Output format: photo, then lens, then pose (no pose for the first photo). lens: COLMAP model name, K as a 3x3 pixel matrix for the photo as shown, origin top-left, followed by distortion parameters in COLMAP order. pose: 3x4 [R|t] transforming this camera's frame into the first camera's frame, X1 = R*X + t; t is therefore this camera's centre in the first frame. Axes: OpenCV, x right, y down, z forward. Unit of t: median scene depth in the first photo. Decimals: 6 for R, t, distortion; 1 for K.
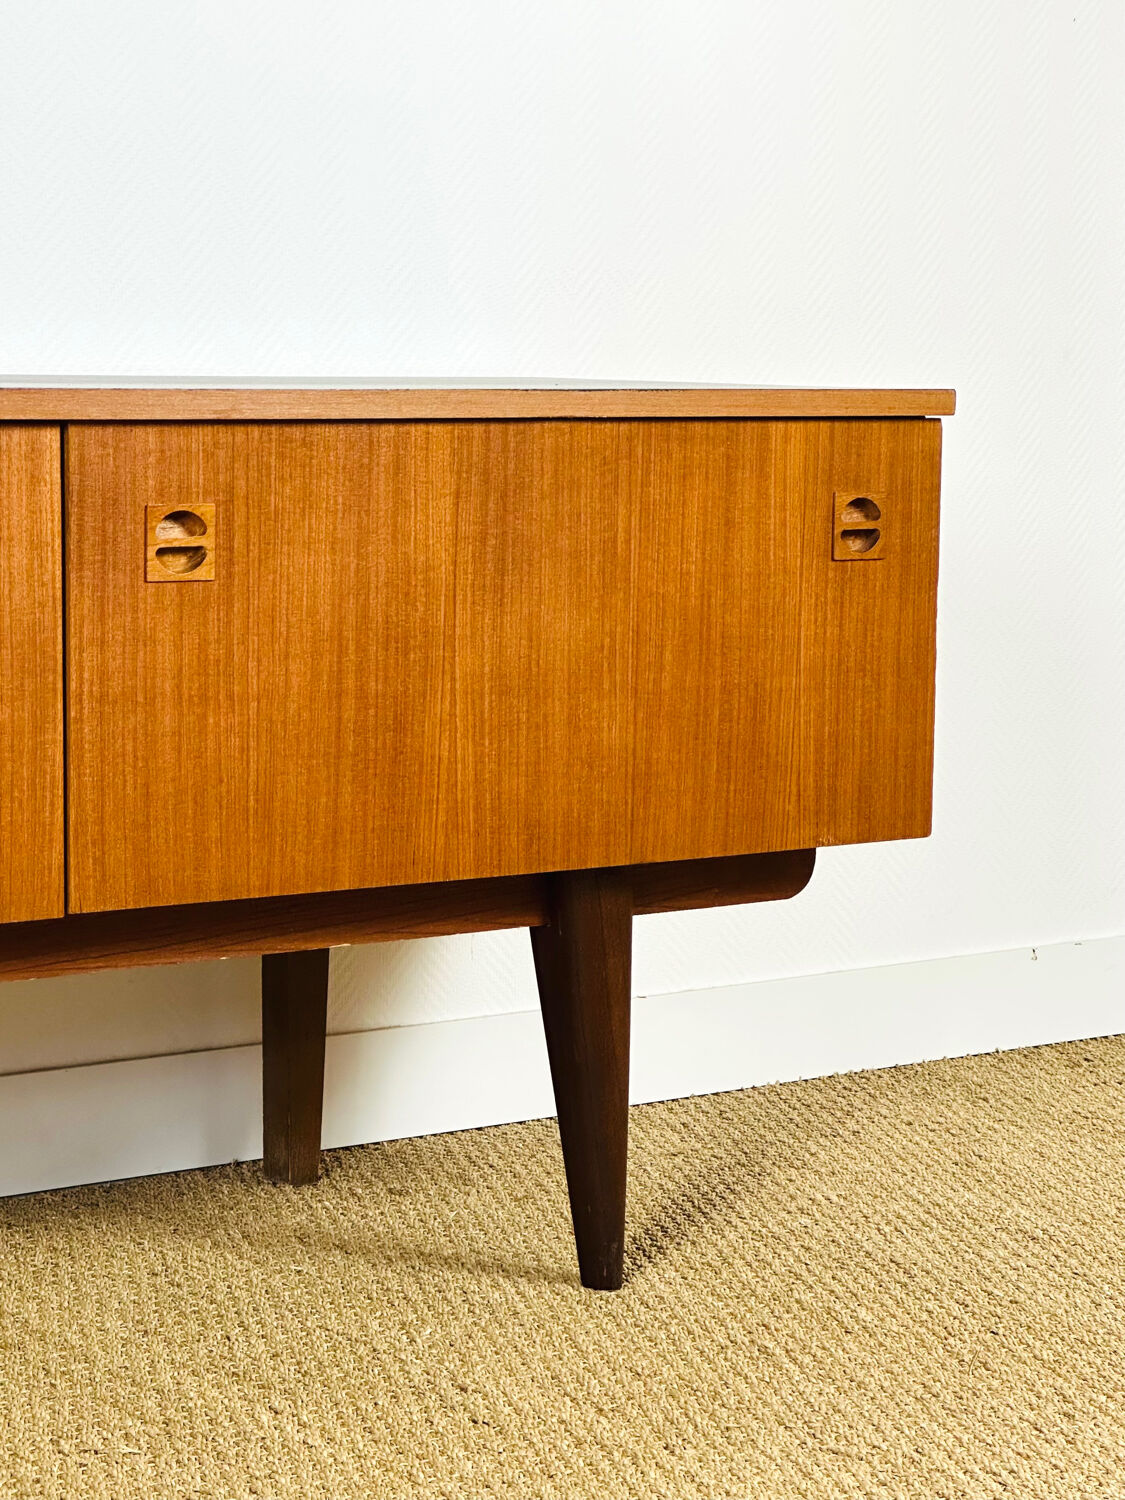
lens RADIAL K [[3489.5, 0, 559.1], [0, 3489.5, 716.4], [0, 0, 1]] dist [0.131862, 0.000000]
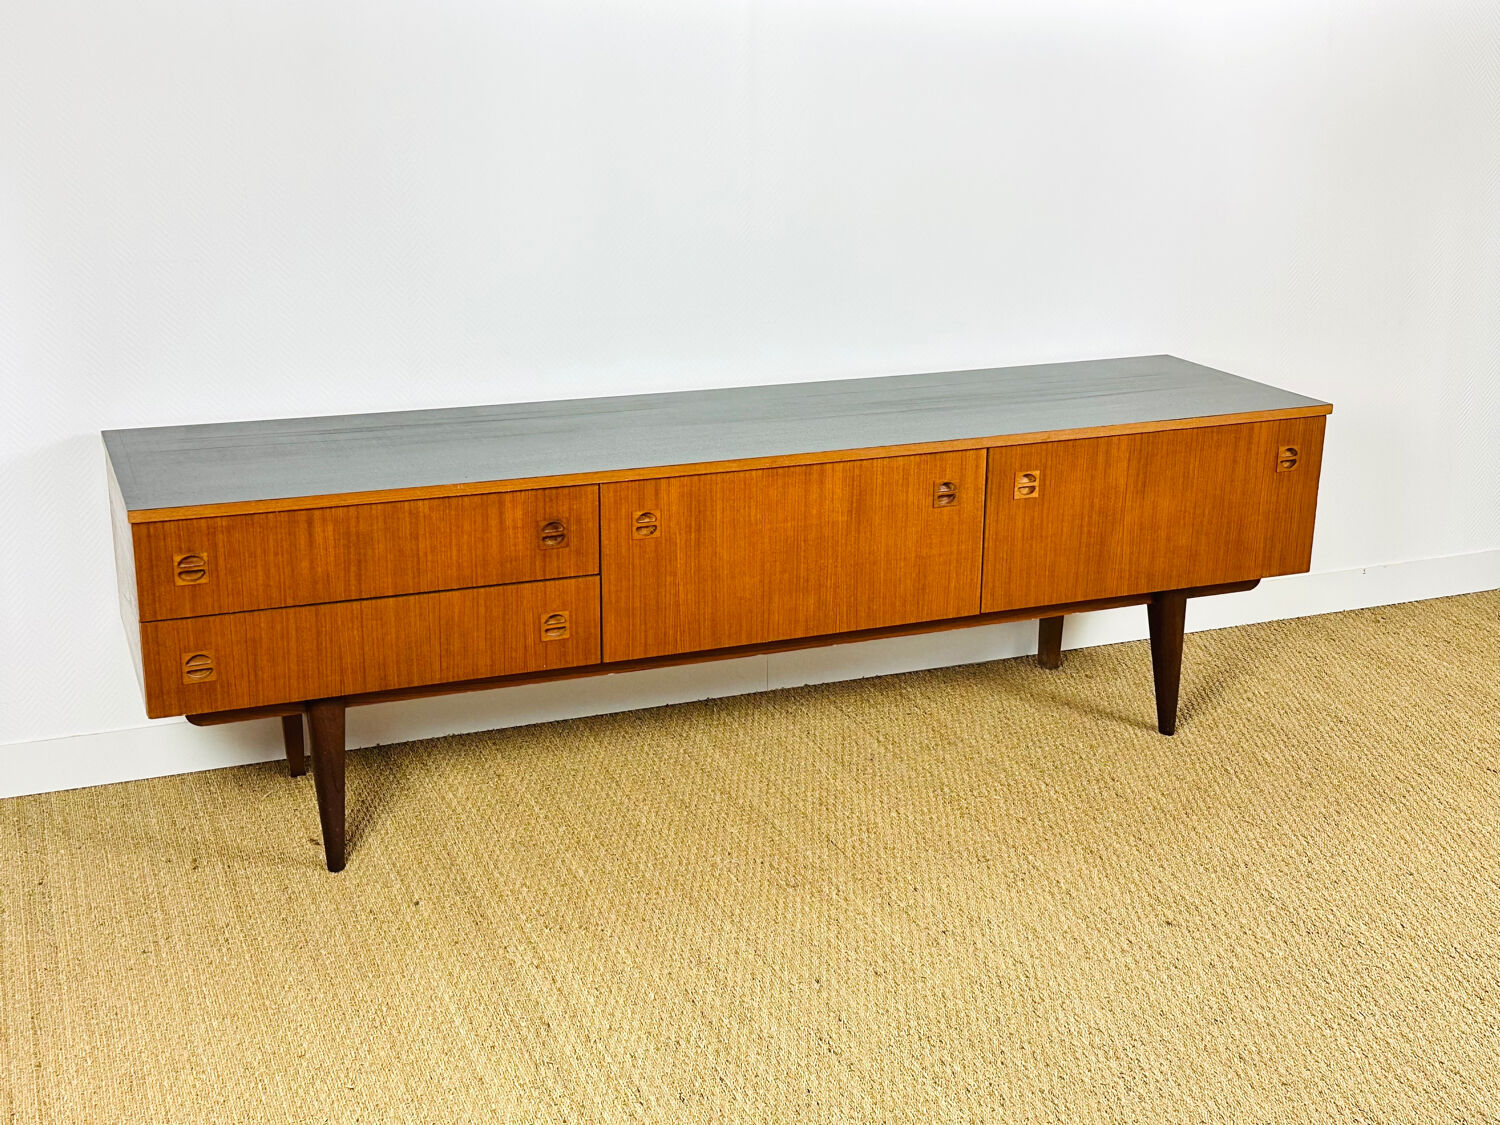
lens RADIAL K [[1790.2, 0, 757.1], [0, 1790.2, 558.0], [0, 0, 1]] dist [0.108736, 0.000000]
pose [[0.975209, 0.059844, -0.213040, -0.008045], [-0.019969, 0.982609, 0.184610, -0.223151], [0.220383, -0.175779, 0.959444, -0.384783]]
